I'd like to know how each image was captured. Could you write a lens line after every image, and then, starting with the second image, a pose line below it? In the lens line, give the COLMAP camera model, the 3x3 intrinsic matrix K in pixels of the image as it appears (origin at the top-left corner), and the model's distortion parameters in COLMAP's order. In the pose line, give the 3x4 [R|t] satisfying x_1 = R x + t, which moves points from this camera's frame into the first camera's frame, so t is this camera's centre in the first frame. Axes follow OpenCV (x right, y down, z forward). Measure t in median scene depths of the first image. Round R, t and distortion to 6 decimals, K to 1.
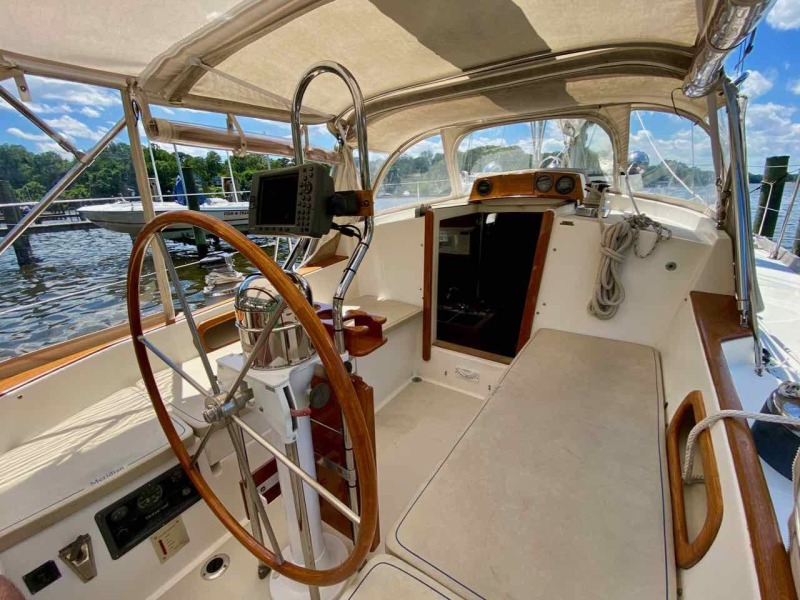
lens RADIAL K [[344.9, 0, 395.0], [0, 344.9, 294.5], [0, 0, 1]] dist [0.026511, -0.027600]
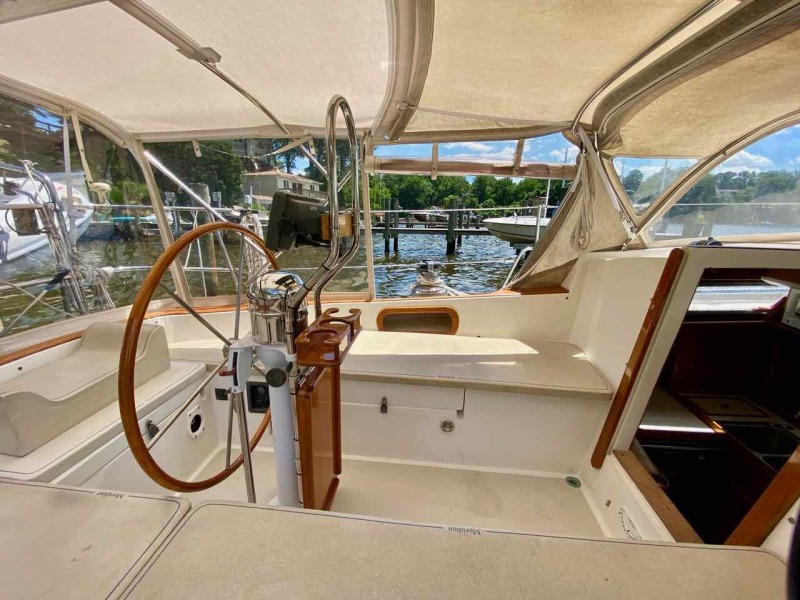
lens RADIAL K [[322.9, 0, 400.0], [0, 322.9, 300.0], [0, 0, 1]] dist [0.023775, -0.016808]
pose [[0.473260, 0.260739, -0.841451, 0.501499], [-0.274249, 0.951334, 0.140541, -0.142516], [0.837145, 0.164255, 0.521736, 0.421918]]
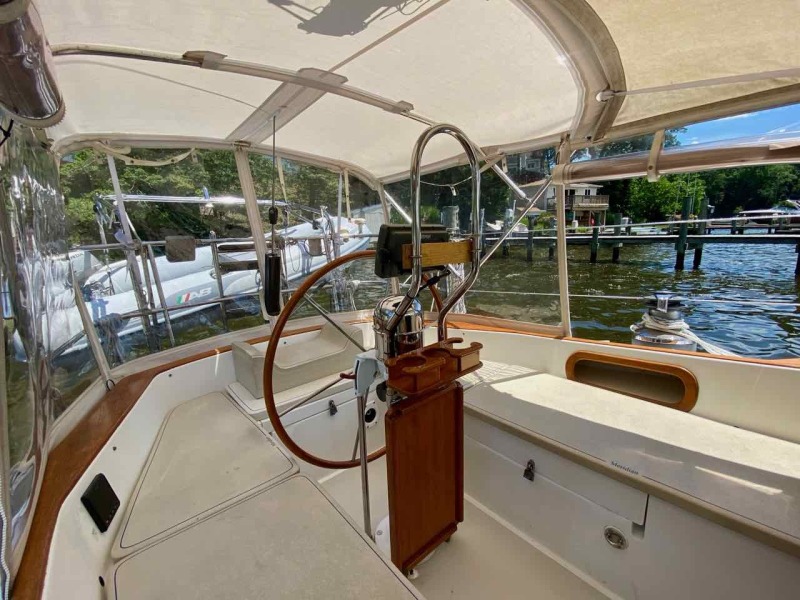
lens RADIAL K [[348.5, 0, 400.0], [0, 348.5, 300.0], [0, 0, 1]] dist [0.026275, -0.022086]
pose [[-0.247714, 0.214239, -0.944849, 0.528441], [-0.238297, 0.931811, 0.273758, -0.228085], [0.939070, 0.292969, -0.179770, 0.683707]]
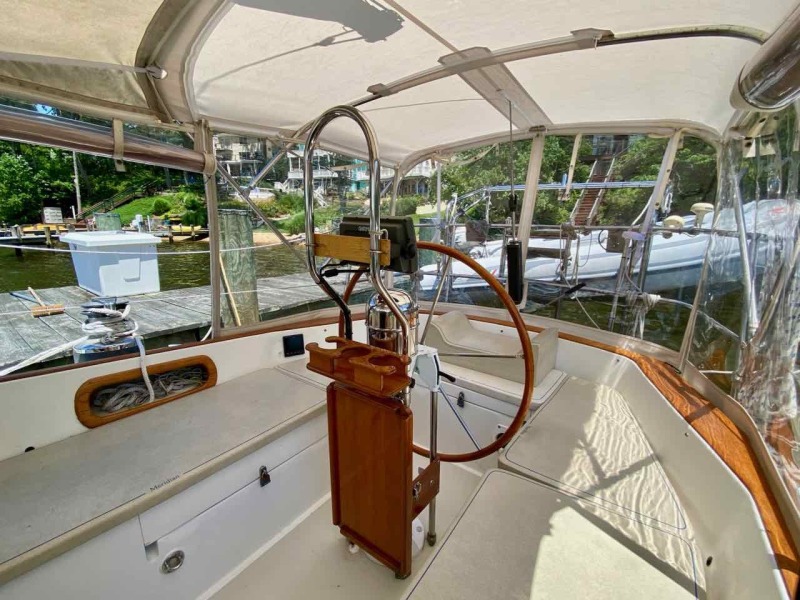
lens RADIAL K [[348.5, 0, 400.0], [0, 348.5, 300.0], [0, 0, 1]] dist [0.026275, -0.022086]
pose [[-0.999929, 0.000415, 0.011941, -0.225399], [0.006199, 0.872401, 0.488751, -0.362241], [-0.010215, 0.488790, -0.872342, 1.186999]]
